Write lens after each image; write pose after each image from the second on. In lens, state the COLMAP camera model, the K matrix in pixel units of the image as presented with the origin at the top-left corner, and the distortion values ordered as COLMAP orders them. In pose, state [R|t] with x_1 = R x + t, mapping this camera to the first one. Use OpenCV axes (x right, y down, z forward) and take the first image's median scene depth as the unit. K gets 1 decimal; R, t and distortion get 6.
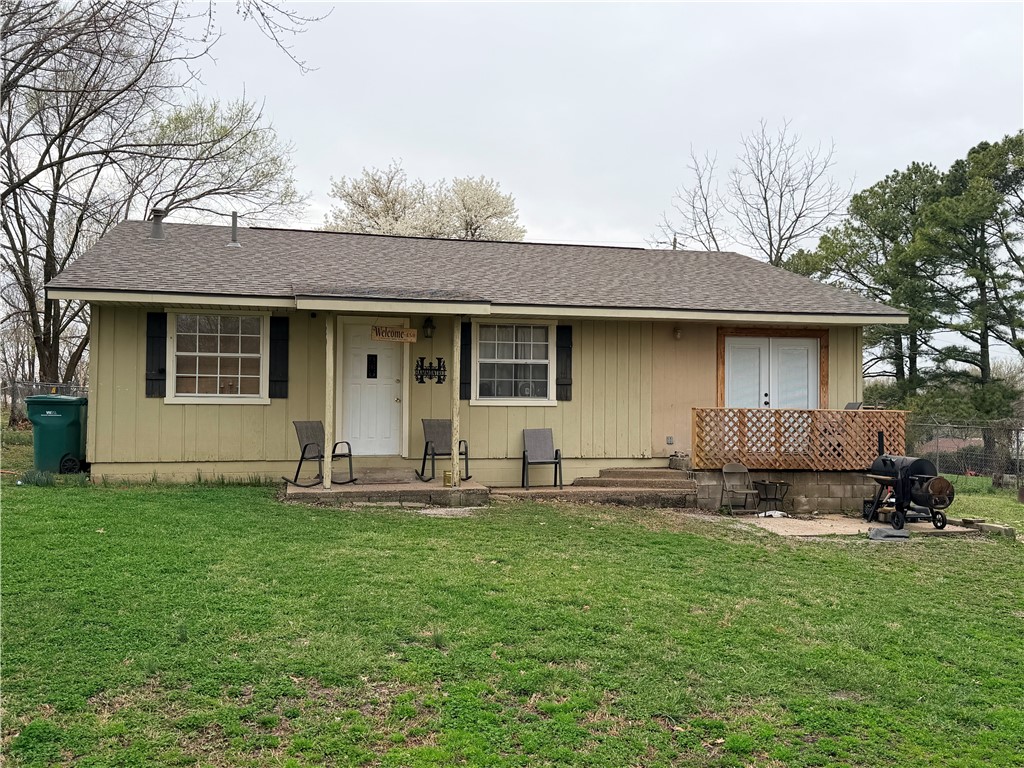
lens RADIAL K [[949.9, 0, 512.4], [0, 949.9, 384.9], [0, 0, 1]] dist [0.060960, 0.000000]
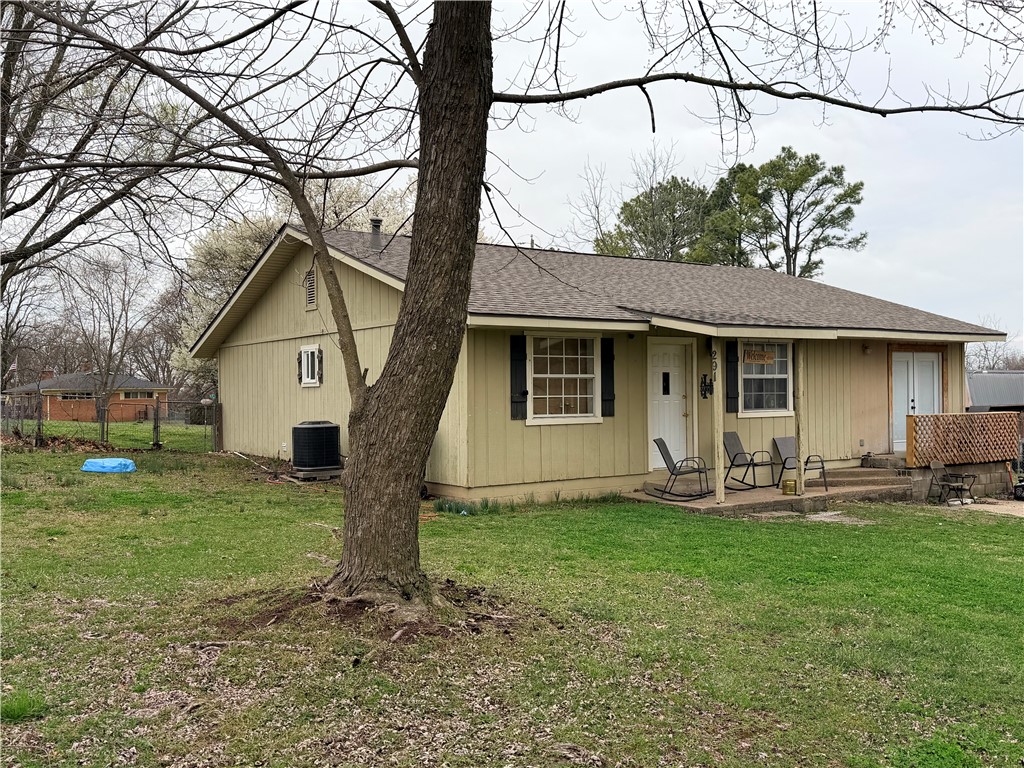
lens RADIAL K [[949.9, 0, 513.7], [0, 949.9, 384.0], [0, 0, 1]] dist [0.060960, 0.000000]
pose [[0.945741, -0.015431, 0.324555, -0.647213], [0.011782, 0.999843, 0.013205, -0.034938], [-0.324708, -0.008664, 0.945775, 0.045782]]
